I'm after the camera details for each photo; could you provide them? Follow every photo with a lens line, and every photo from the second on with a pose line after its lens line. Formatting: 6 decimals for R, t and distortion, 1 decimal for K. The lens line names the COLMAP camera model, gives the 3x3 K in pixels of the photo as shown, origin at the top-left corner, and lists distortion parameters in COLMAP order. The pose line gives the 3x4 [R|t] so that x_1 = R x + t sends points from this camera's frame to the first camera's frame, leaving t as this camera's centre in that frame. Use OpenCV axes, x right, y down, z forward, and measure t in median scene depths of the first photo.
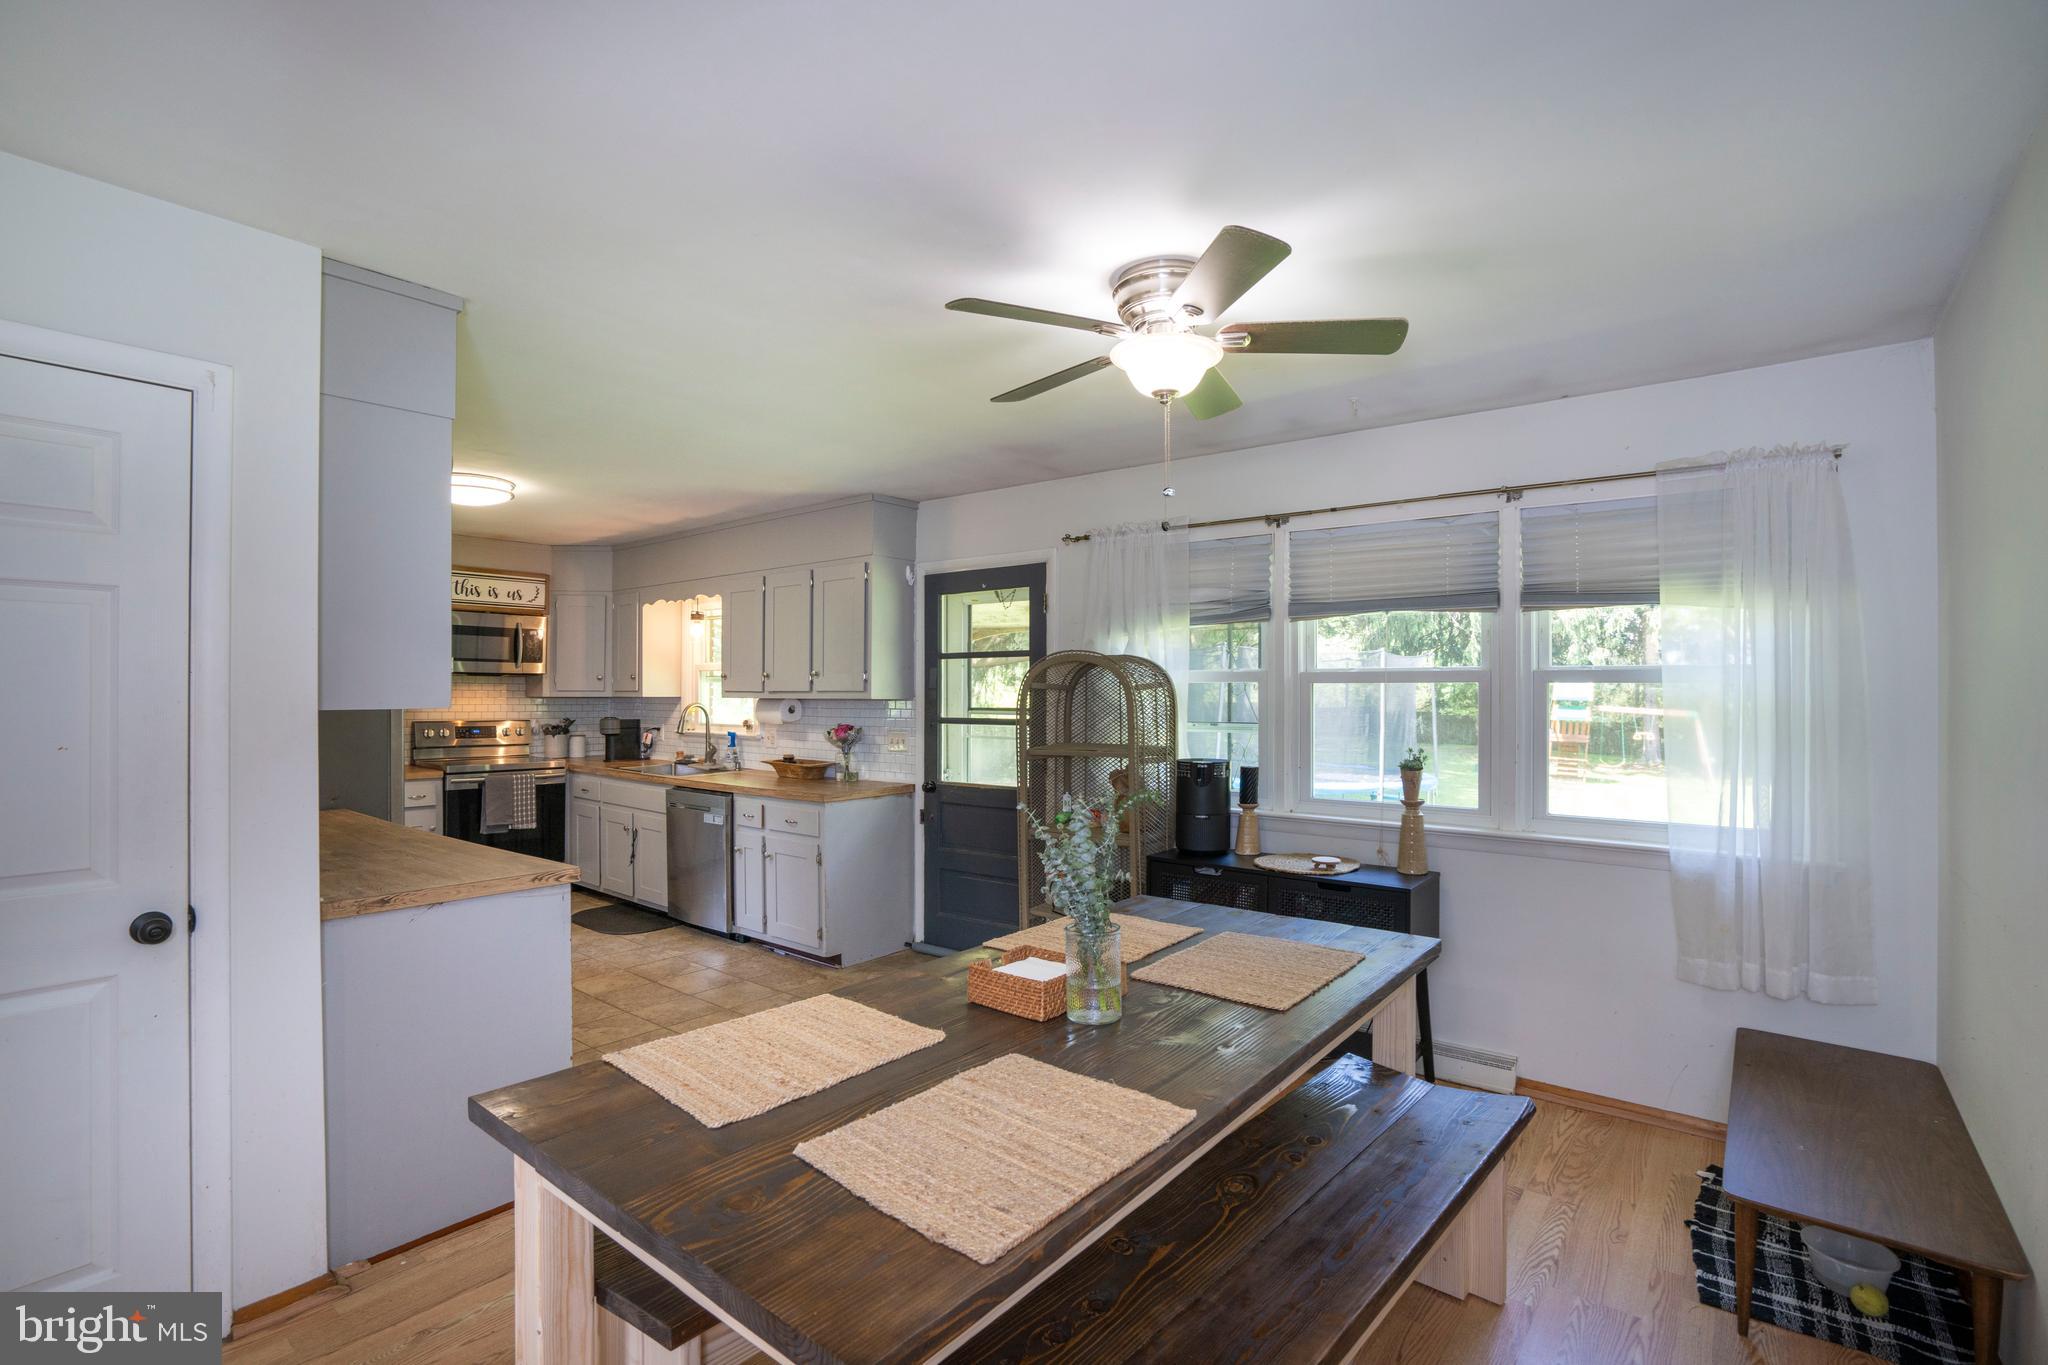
lens RADIAL K [[944.7, 0, 1009.5], [0, 944.7, 687.5], [0, 0, 1]] dist [-0.051535, 0.015486]
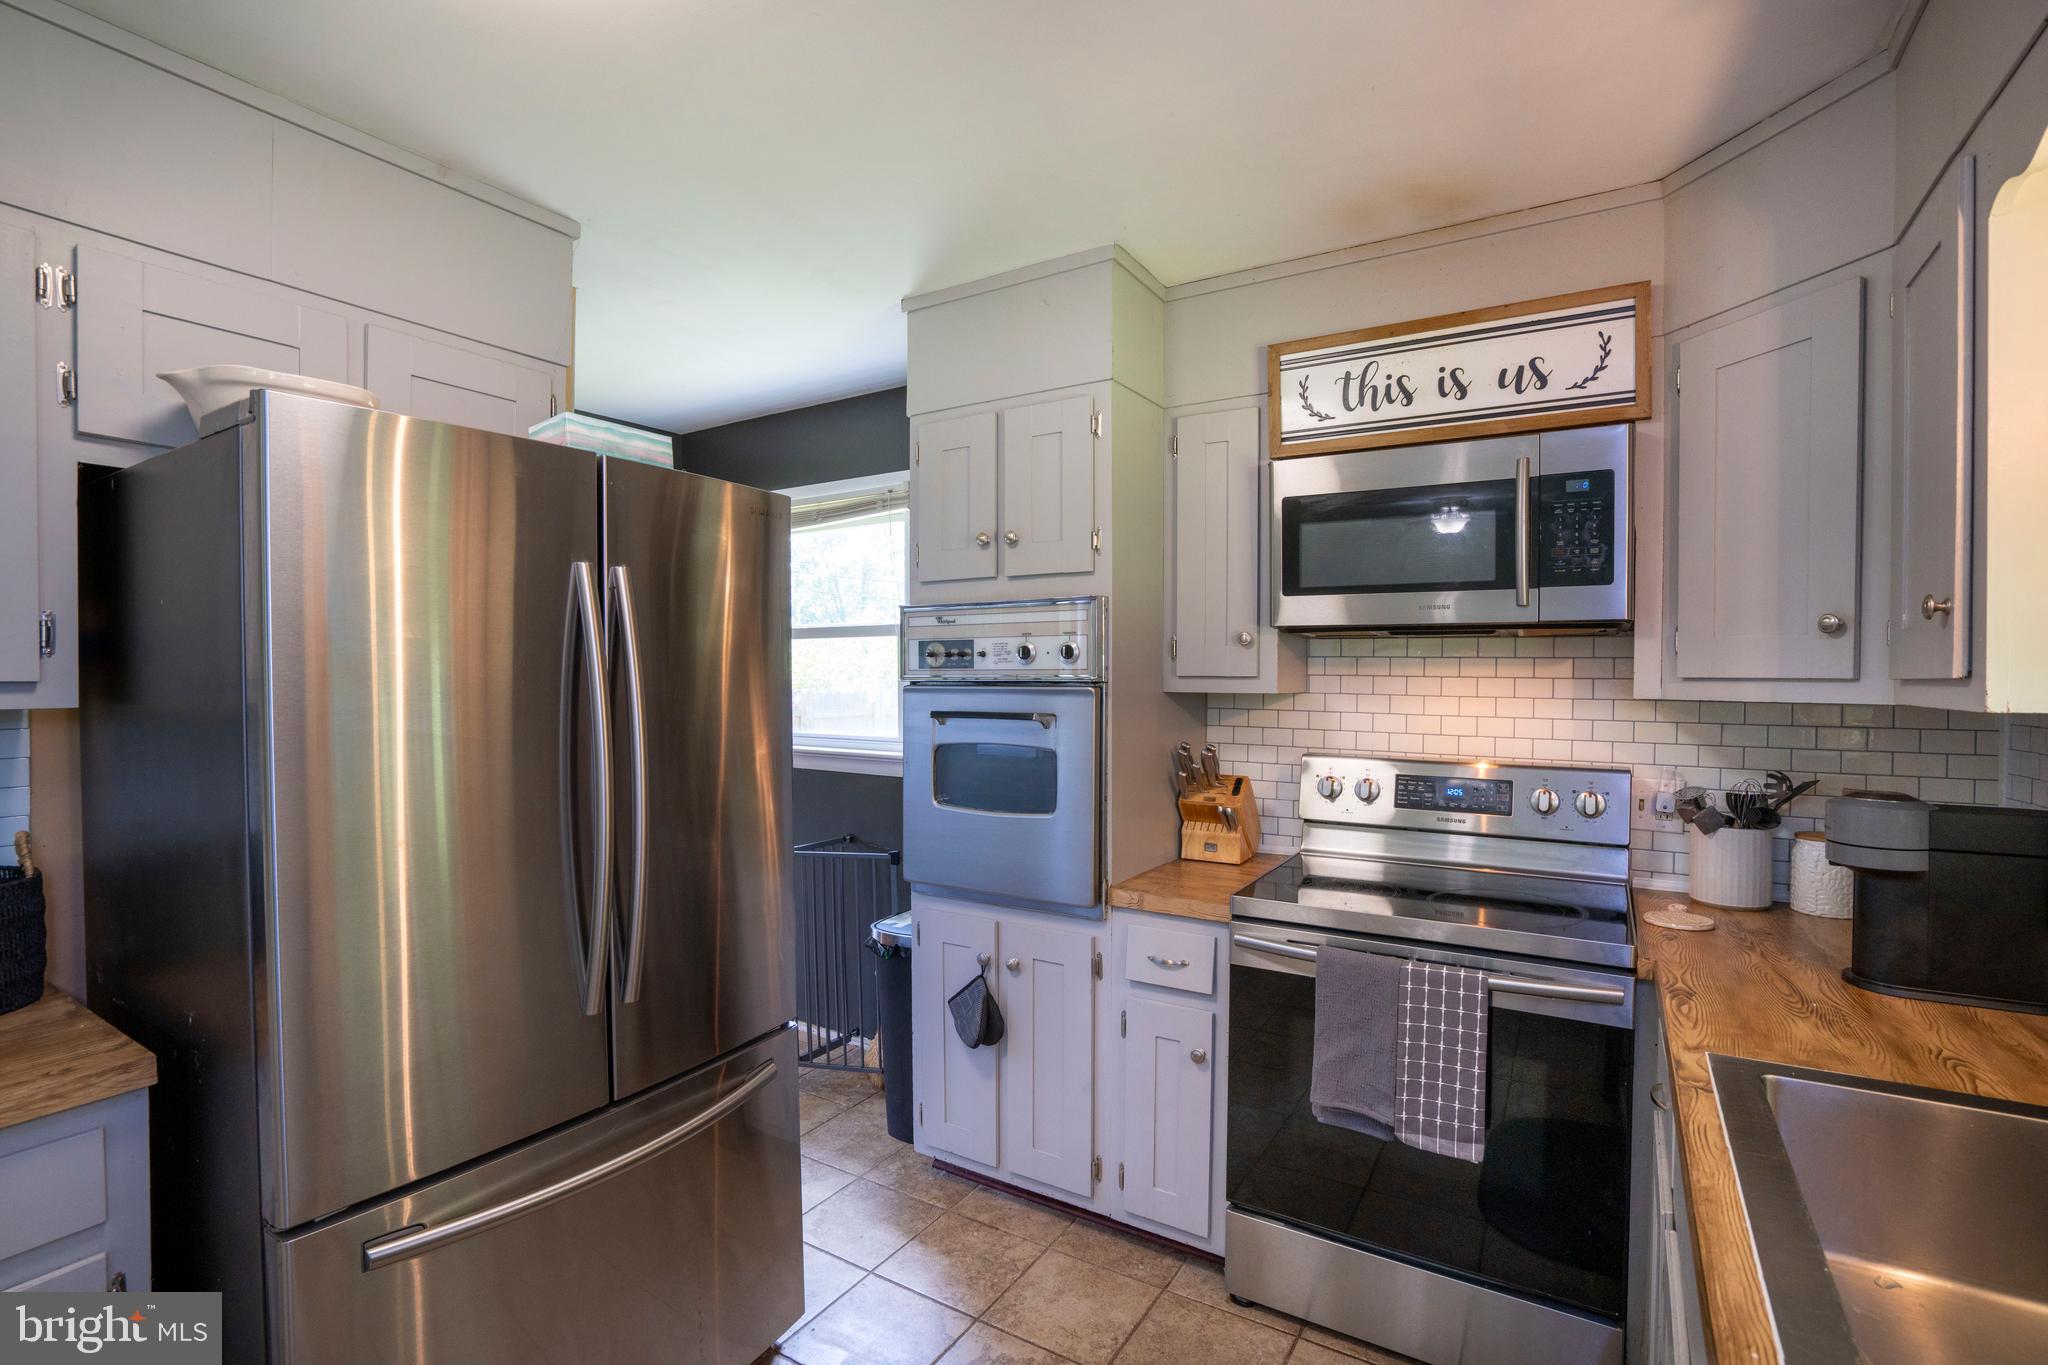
lens RADIAL K [[944.7, 0, 1014.6], [0, 944.7, 688.0], [0, 0, 1]] dist [-0.051535, 0.015486]
pose [[0.124776, 0.009442, -0.992140, -0.248407], [0.001248, 0.999952, 0.009674, 0.003711], [0.992184, -0.002445, 0.124758, 0.821241]]
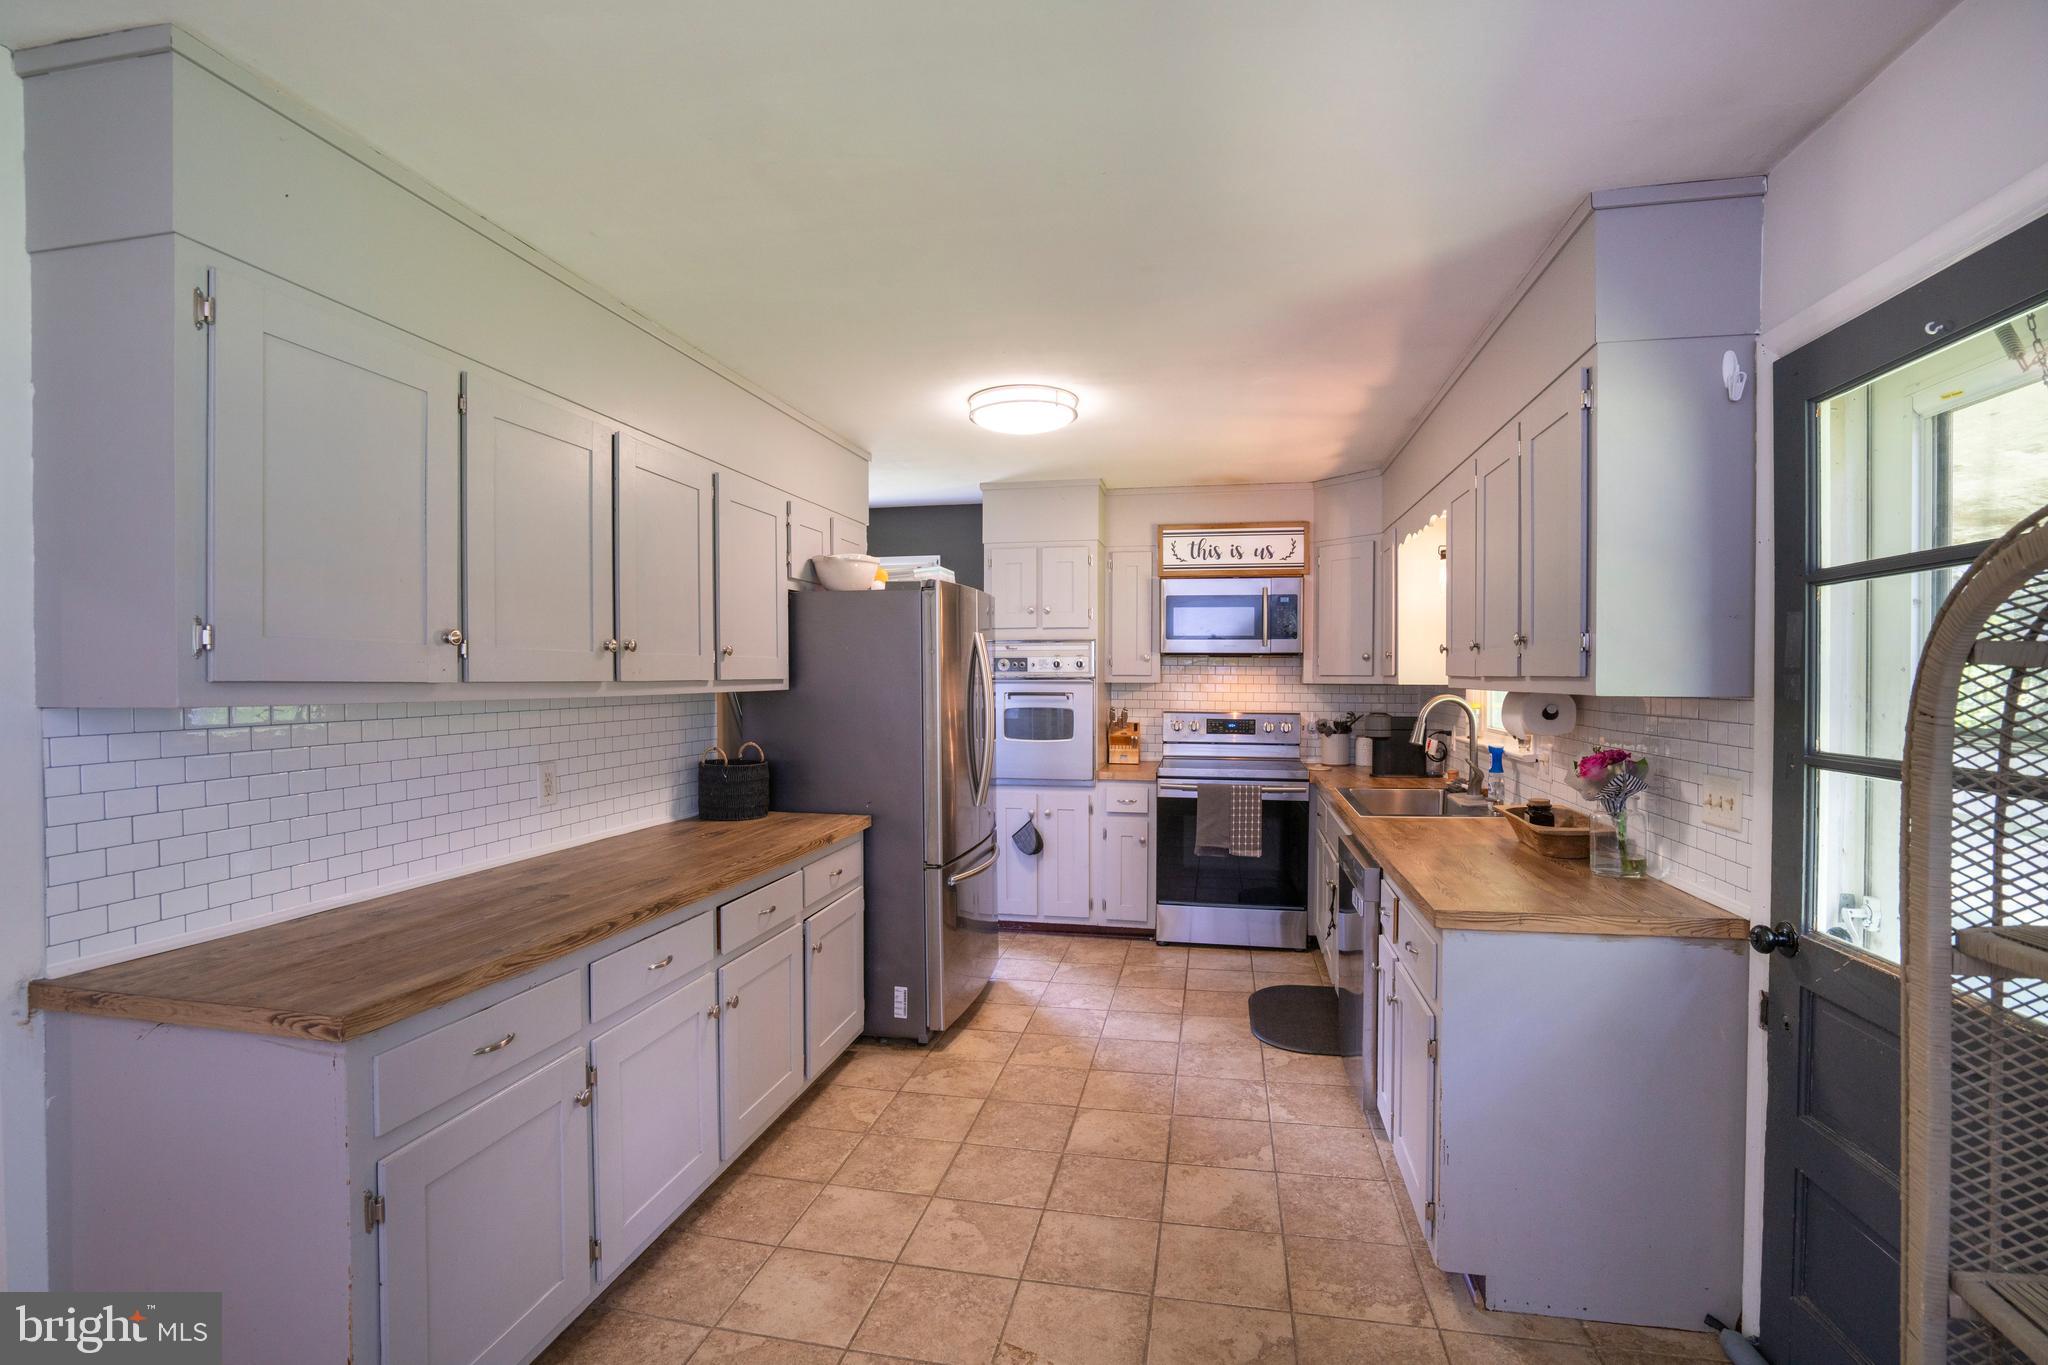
lens RADIAL K [[944.7, 0, 1022.5], [0, 944.7, 689.2], [0, 0, 1]] dist [-0.051535, 0.015486]
pose [[0.465901, 0.012033, -0.884755, 0.074899], [0.005700, 0.999846, 0.016600, 0.000862], [0.884819, -0.012777, 0.465761, 0.472940]]
